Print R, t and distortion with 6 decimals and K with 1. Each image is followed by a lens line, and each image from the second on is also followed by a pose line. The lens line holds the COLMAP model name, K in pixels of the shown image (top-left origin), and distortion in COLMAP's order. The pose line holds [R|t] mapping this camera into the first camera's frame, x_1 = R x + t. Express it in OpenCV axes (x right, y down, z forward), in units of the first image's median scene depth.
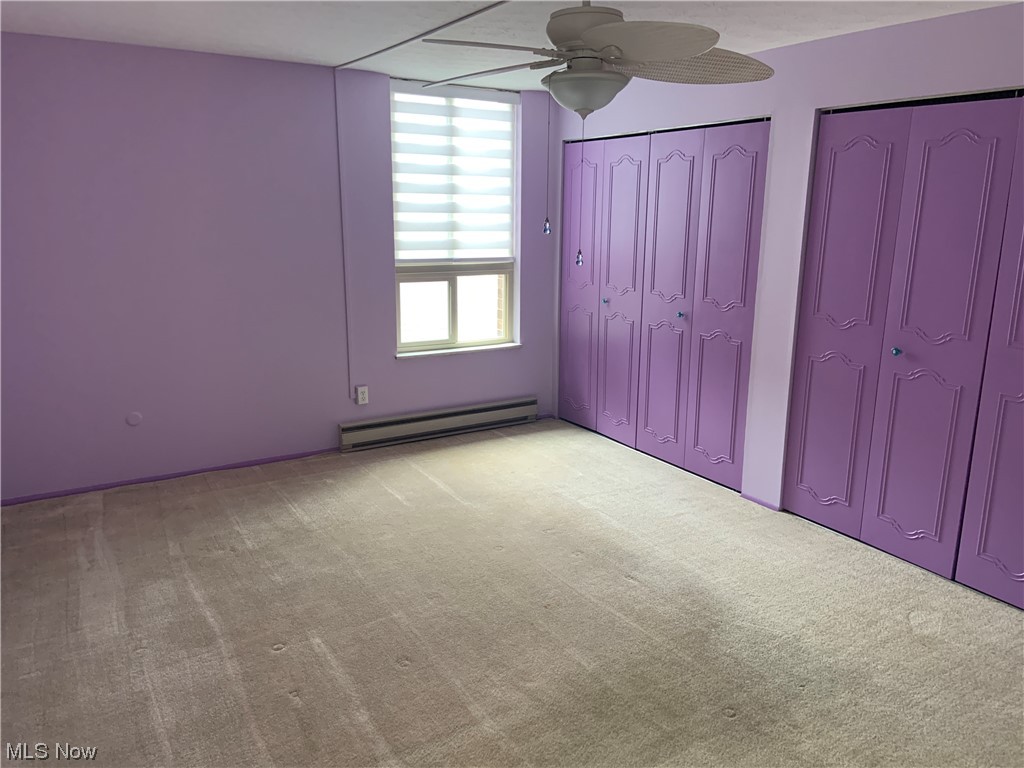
lens RADIAL K [[773.8, 0, 516.2], [0, 773.8, 384.4], [0, 0, 1]] dist [0.127429, -0.151919]
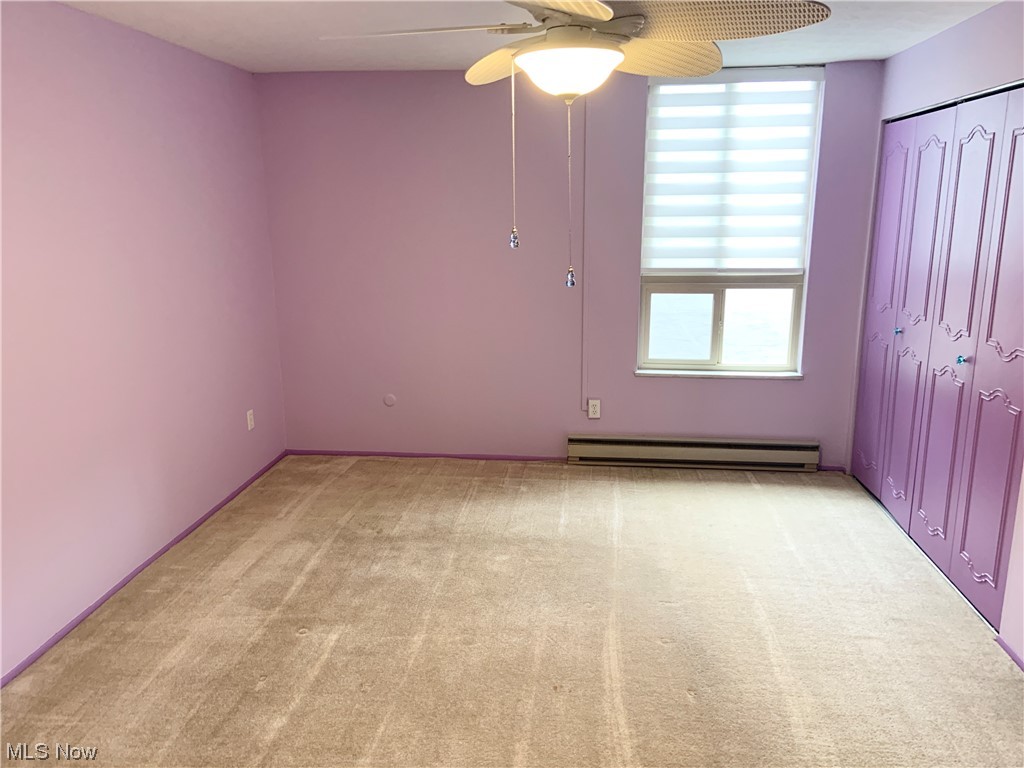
lens RADIAL K [[773.8, 0, 516.2], [0, 773.8, 384.4], [0, 0, 1]] dist [0.127429, -0.151919]
pose [[0.787371, 0.125055, -0.603662, 0.298665], [-0.124593, 0.991282, 0.042846, -0.044311], [0.603757, 0.041476, 0.796088, 0.180010]]
